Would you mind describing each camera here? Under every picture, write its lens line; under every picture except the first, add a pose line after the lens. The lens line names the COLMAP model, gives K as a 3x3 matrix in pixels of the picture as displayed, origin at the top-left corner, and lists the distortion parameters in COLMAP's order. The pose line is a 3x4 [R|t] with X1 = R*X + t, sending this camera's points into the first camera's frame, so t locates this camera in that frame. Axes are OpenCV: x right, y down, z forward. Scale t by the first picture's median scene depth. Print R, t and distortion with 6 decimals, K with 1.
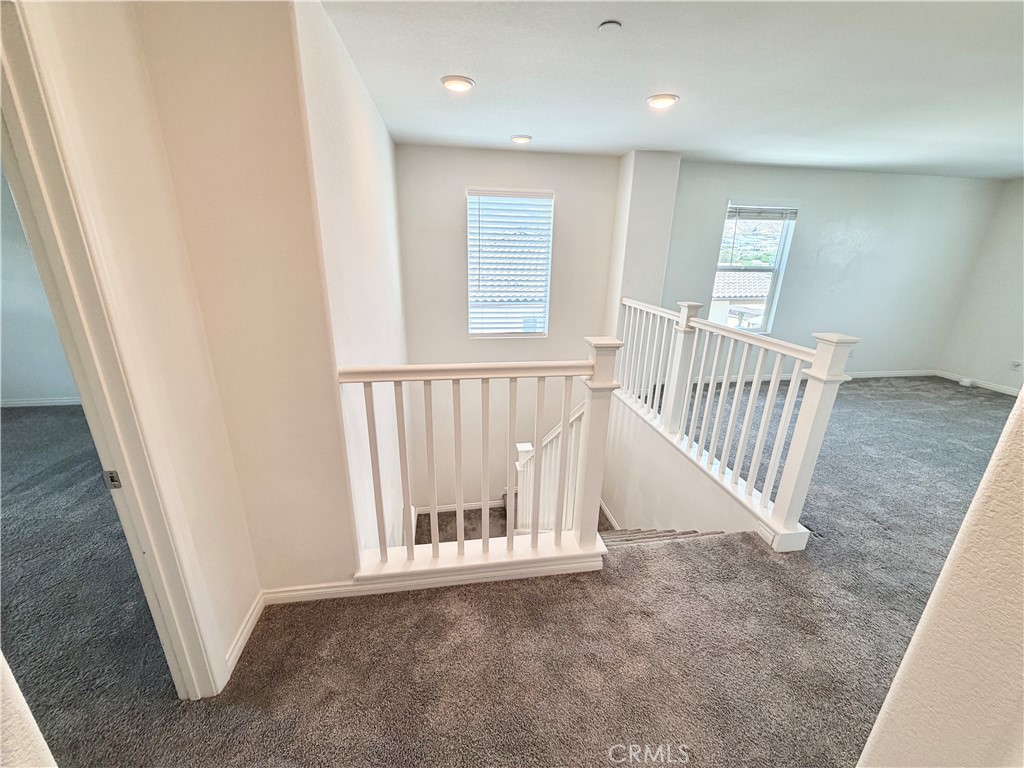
lens RADIAL K [[408.7, 0, 509.3], [0, 408.7, 384.2], [0, 0, 1]] dist [0.000122, -0.000143]
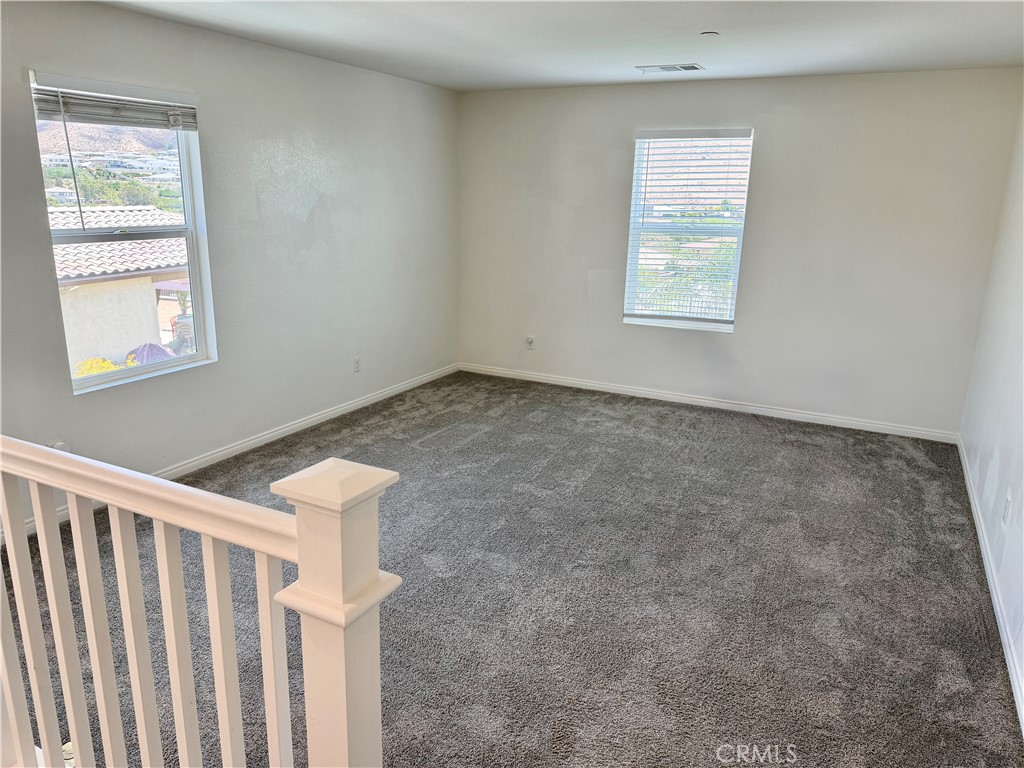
lens RADIAL K [[704.5, 0, 512.0], [0, 704.5, 384.0], [0, 0, 1]] dist [0.066686, -0.078332]
pose [[0.592261, -0.219404, 0.775299, 0.218257], [0.247660, 0.965203, 0.083954, -0.097841], [-0.766740, 0.142288, 0.625990, 0.247618]]
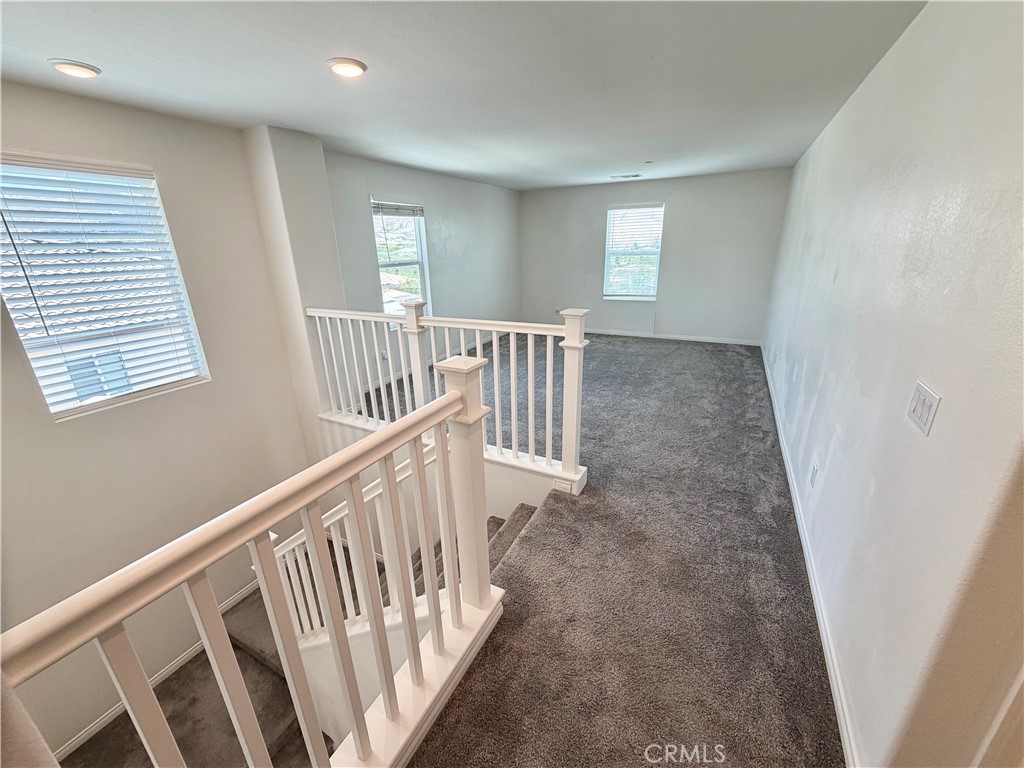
lens RADIAL K [[405.0, 0, 504.3], [0, 405.0, 385.7], [0, 0, 1]] dist [-0.000719, 0.000240]
pose [[0.601086, -0.297012, 0.741943, -0.137835], [0.287742, 0.946544, 0.145804, -0.068423], [-0.745587, 0.125847, 0.654418, 0.186791]]
